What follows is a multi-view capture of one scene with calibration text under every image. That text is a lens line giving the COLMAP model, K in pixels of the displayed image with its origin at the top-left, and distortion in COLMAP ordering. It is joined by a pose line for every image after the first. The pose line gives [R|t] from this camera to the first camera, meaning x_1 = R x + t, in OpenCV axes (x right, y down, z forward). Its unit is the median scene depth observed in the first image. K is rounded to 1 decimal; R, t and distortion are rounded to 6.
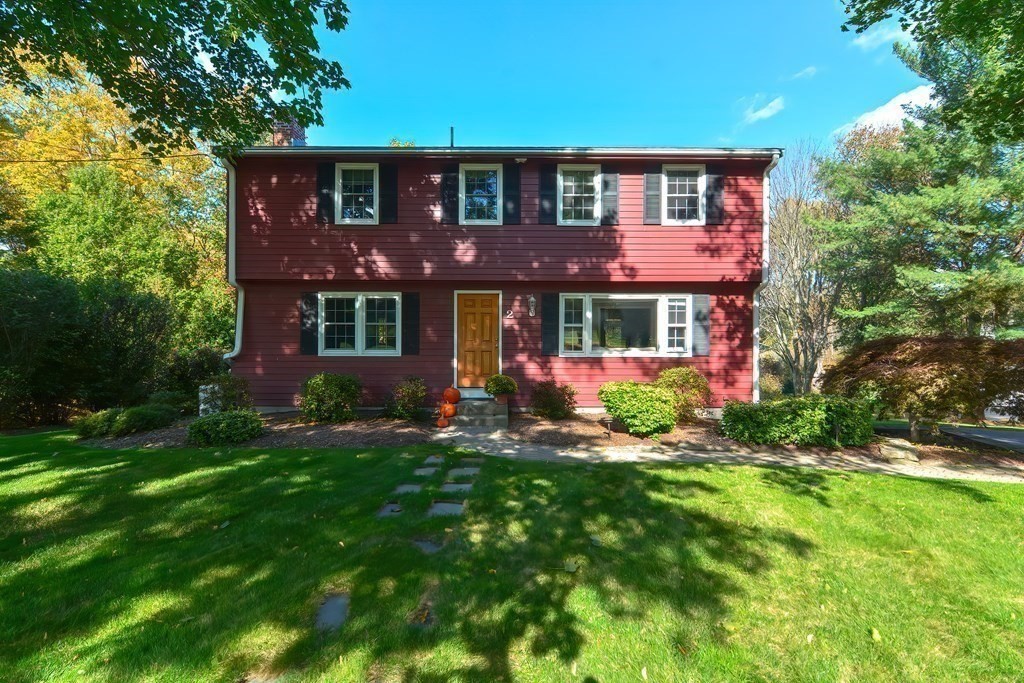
lens RADIAL K [[501.6, 0, 506.5], [0, 501.6, 340.5], [0, 0, 1]] dist [-0.002254, -0.000751]
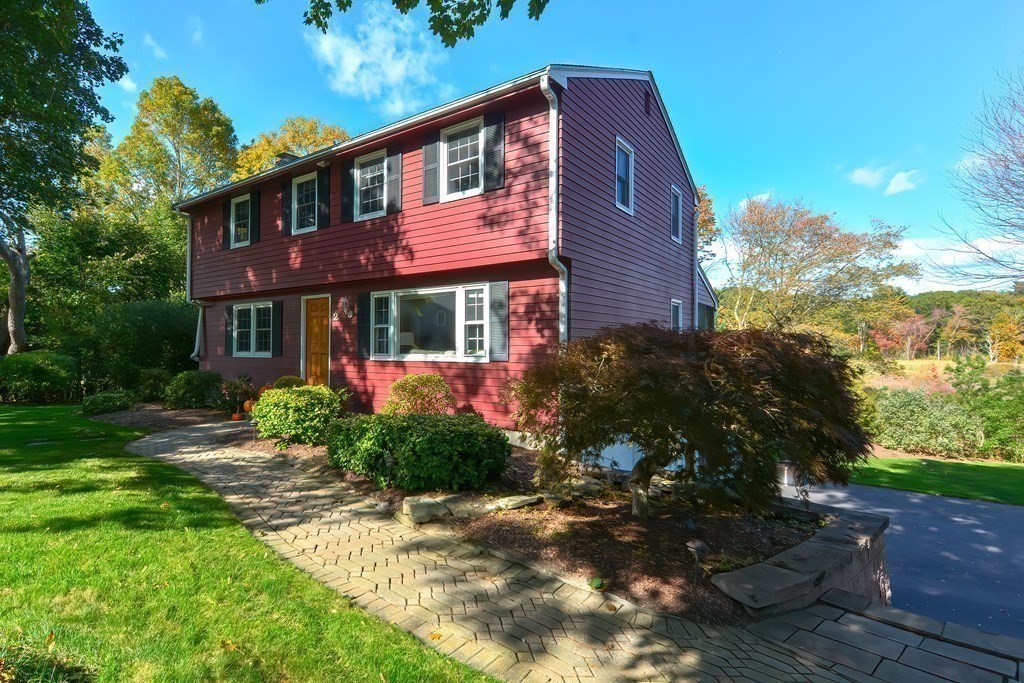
lens RADIAL K [[501.6, 0, 506.5], [0, 501.6, 340.5], [0, 0, 1]] dist [-0.002254, -0.000751]
pose [[0.802529, -0.009786, -0.596533, 0.883083], [-0.004078, 0.999752, -0.021886, 0.016074], [0.596599, 0.019996, 0.802290, 0.400165]]
